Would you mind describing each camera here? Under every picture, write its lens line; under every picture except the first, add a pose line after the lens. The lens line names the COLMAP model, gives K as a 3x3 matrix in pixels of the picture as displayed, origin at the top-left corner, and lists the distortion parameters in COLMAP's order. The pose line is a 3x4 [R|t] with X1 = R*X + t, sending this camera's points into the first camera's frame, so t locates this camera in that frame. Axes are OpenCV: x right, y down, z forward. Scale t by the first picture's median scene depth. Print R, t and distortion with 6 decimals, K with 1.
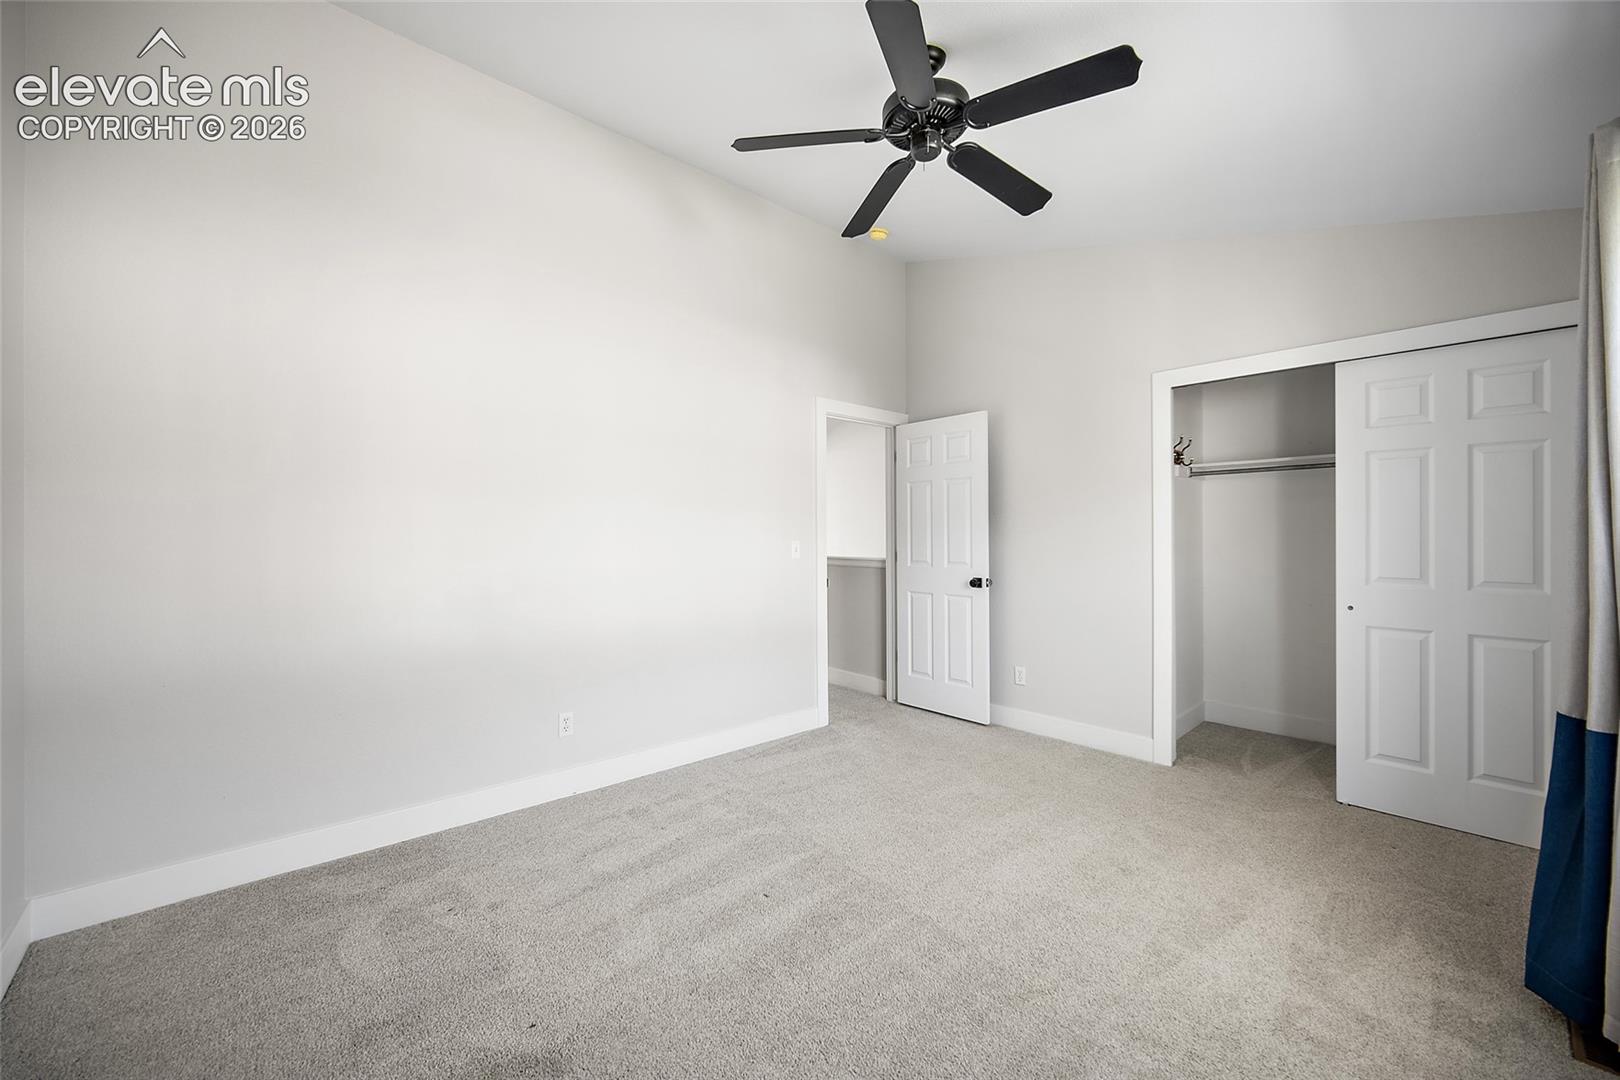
lens RADIAL K [[639.5, 0, 814.0], [0, 639.5, 543.0], [0, 0, 1]] dist [-0.000724, 0.000110]
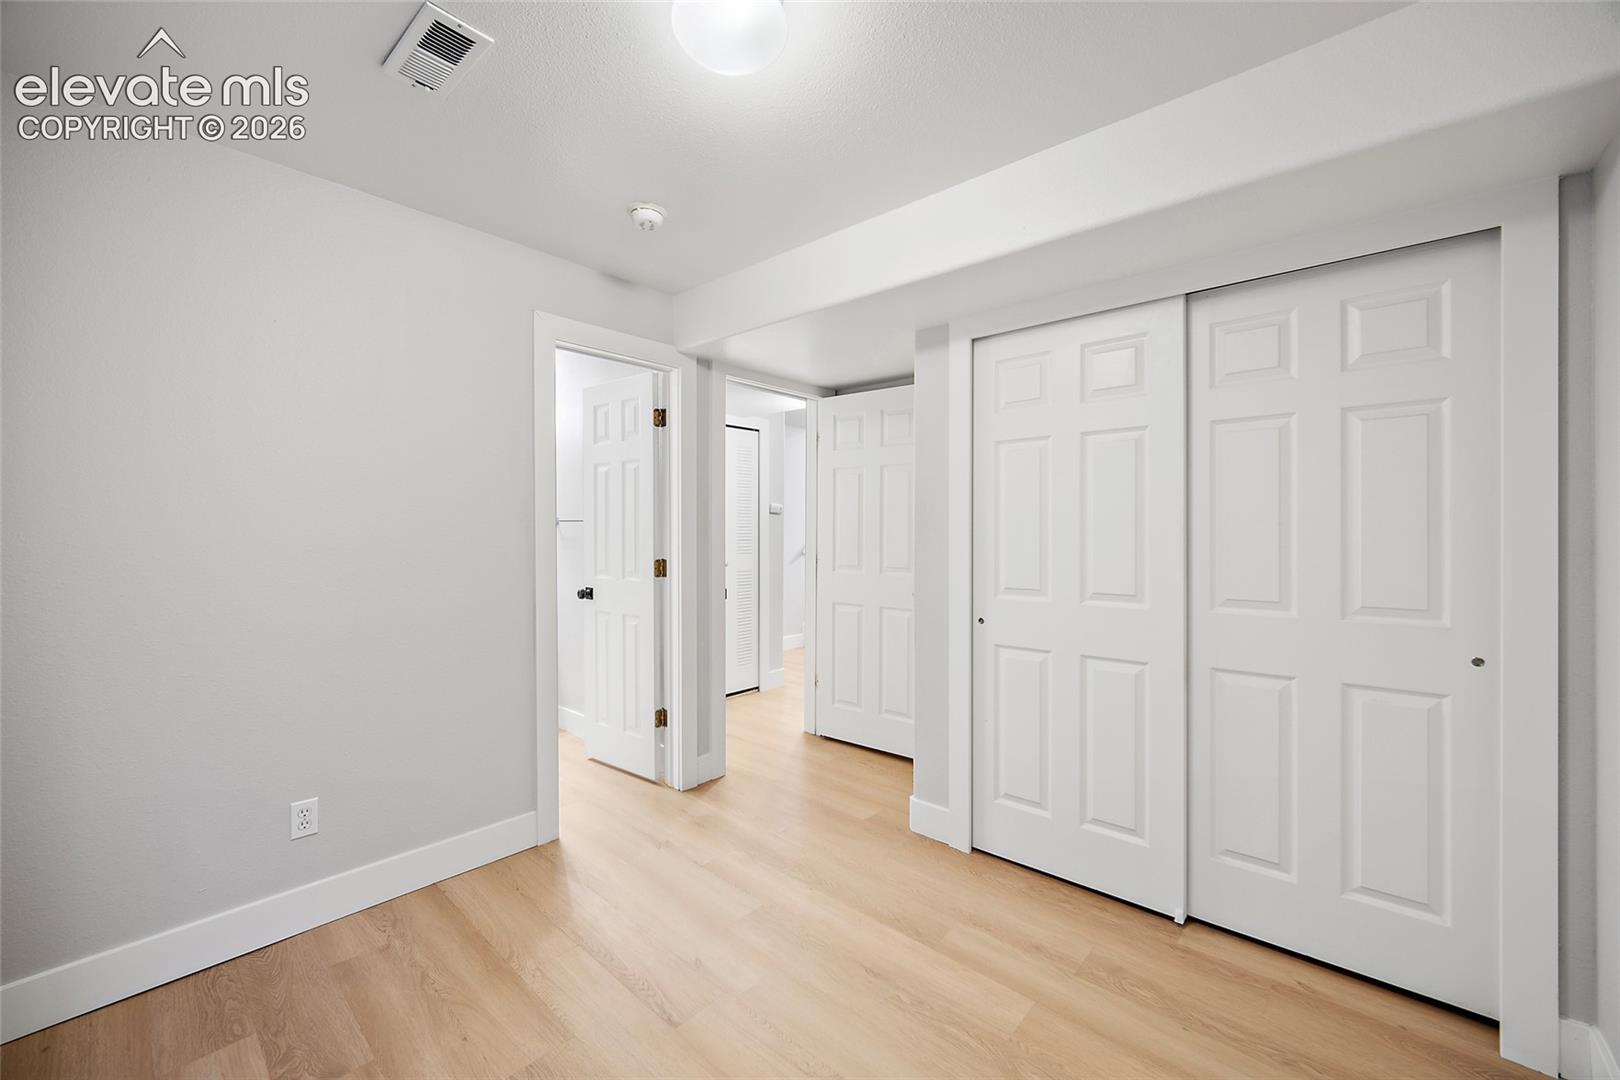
lens RADIAL K [[640.9, 0, 813.8], [0, 640.9, 535.4], [0, 0, 1]] dist [-0.002251, -0.000385]
pose [[0.993893, 0.006447, 0.110162, 0.384592], [-0.005547, 0.999949, -0.008479, -0.007463], [-0.110211, 0.007816, 0.993877, 0.379050]]
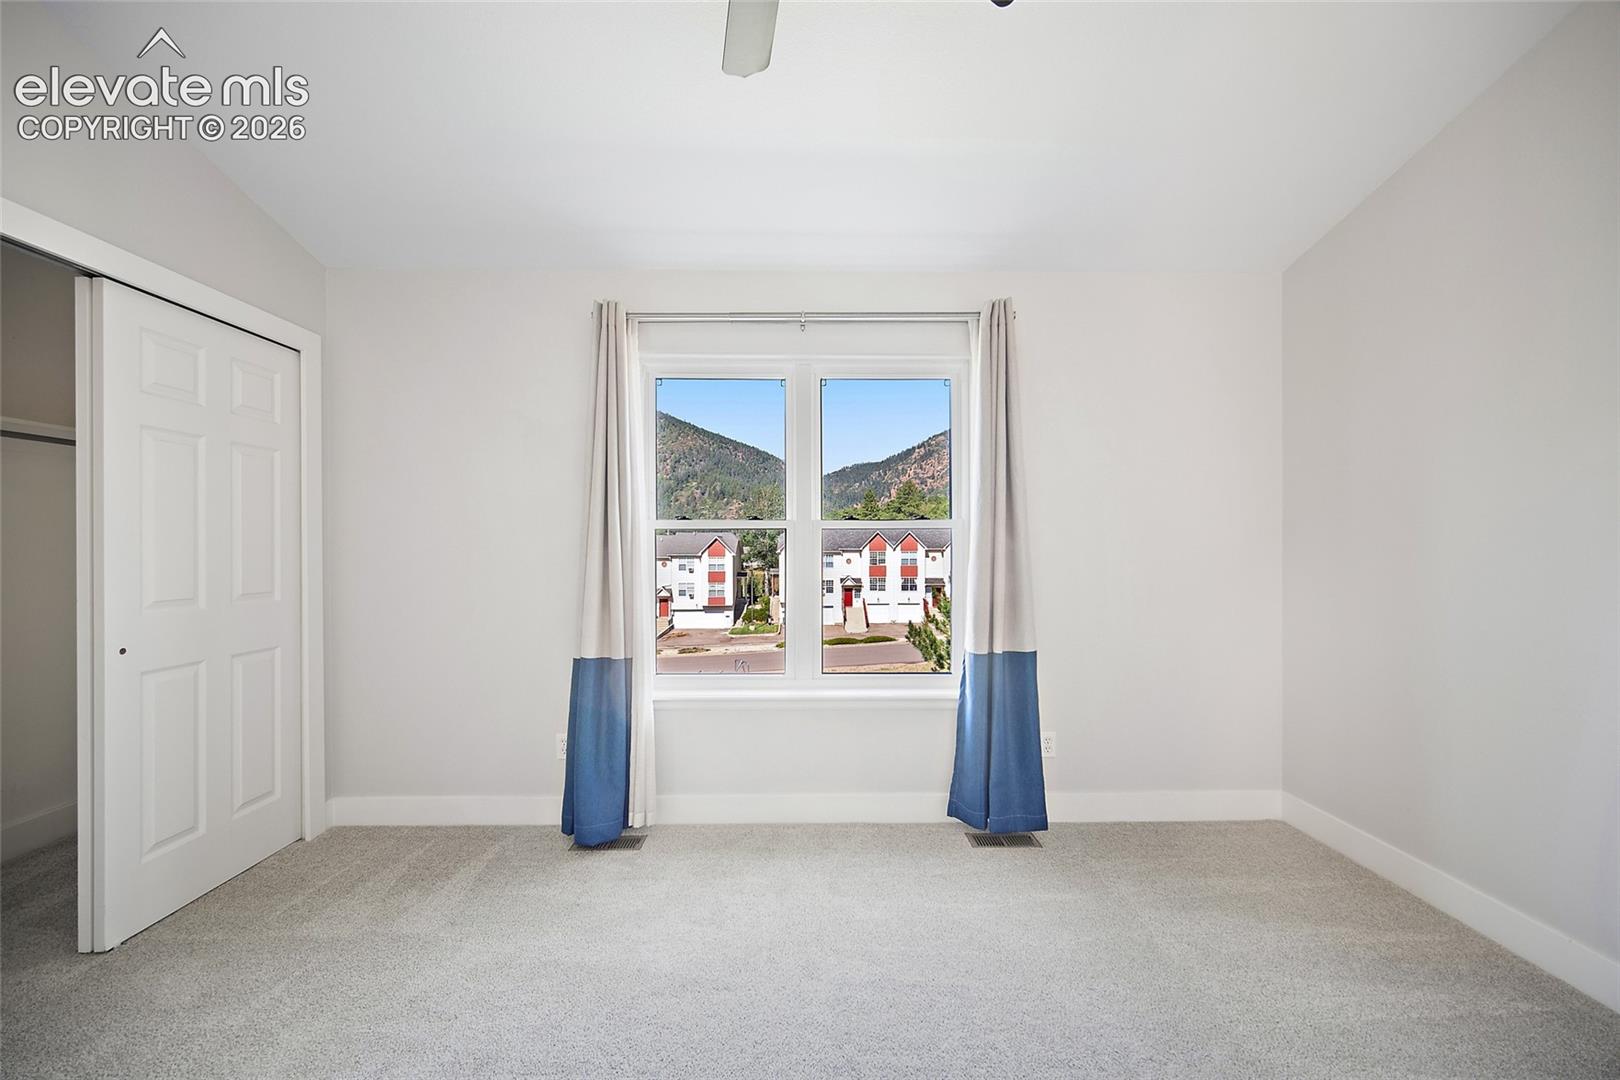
lens RADIAL K [[640.9, 0, 813.8], [0, 640.9, 535.4], [0, 0, 1]] dist [-0.002251, -0.000385]
pose [[-0.749517, 0.013818, 0.661841, -0.178100], [0.015153, 0.999878, -0.003716, -0.008477], [-0.661811, 0.007244, -0.749635, 1.157754]]
